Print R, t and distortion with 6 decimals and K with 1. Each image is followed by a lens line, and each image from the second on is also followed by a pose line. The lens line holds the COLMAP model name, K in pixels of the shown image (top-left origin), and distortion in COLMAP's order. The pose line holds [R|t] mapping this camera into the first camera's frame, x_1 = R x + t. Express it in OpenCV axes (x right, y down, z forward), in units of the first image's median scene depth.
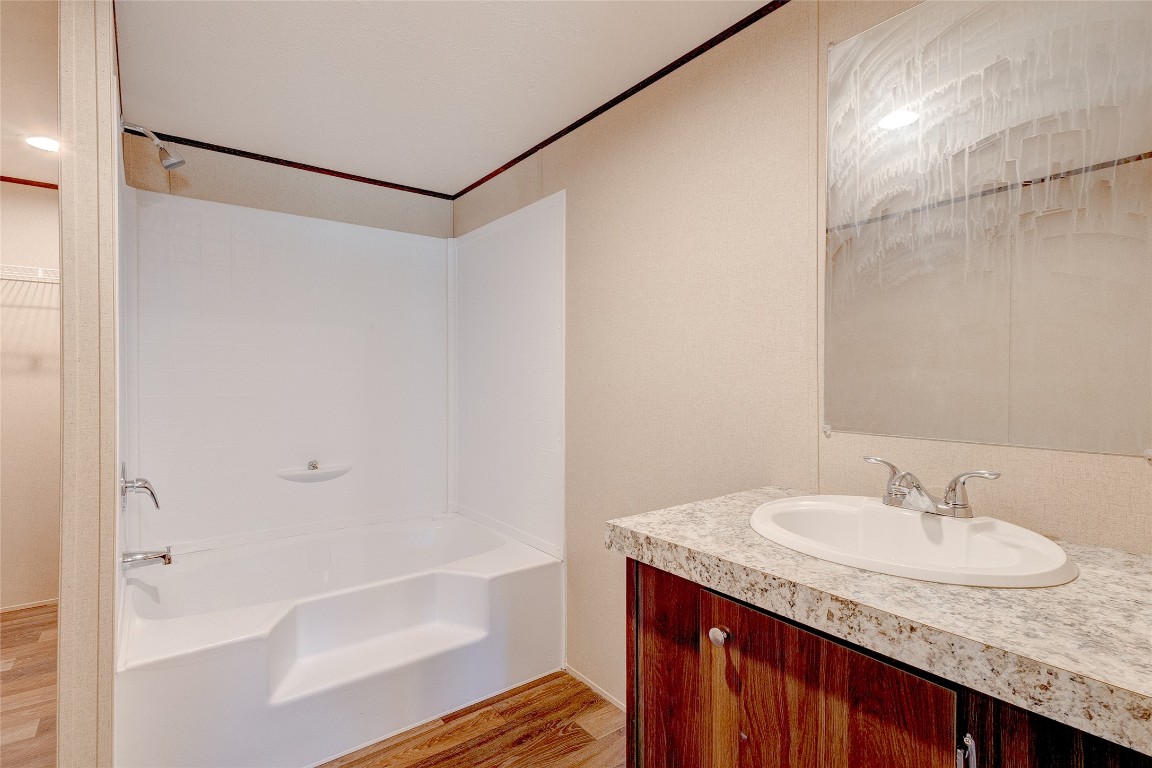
lens RADIAL K [[545.3, 0, 572.3], [0, 545.3, 380.0], [0, 0, 1]] dist [0.028095, -0.007997]
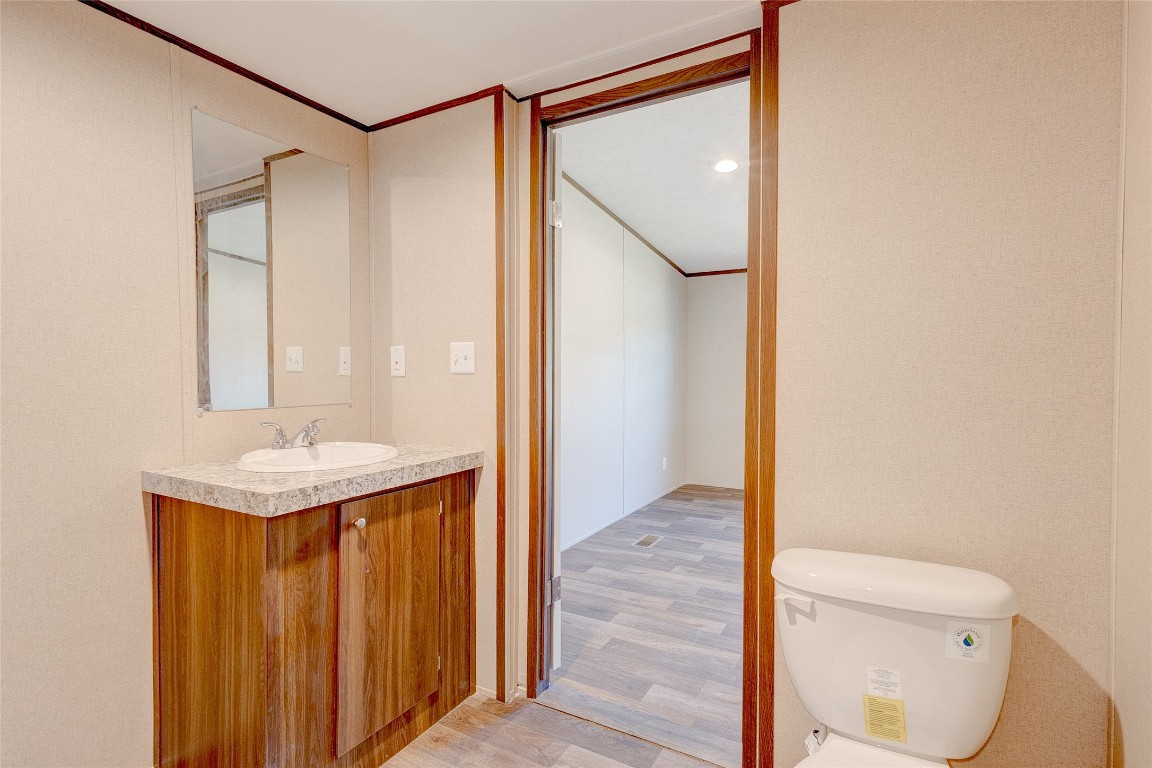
lens RADIAL K [[545.3, 0, 576.6], [0, 545.3, 379.1], [0, 0, 1]] dist [0.028095, -0.007997]
pose [[-0.380120, -0.014050, 0.924831, -1.627781], [0.008396, 0.999791, 0.018639, -0.002739], [-0.924899, 0.014850, -0.379922, 1.074564]]
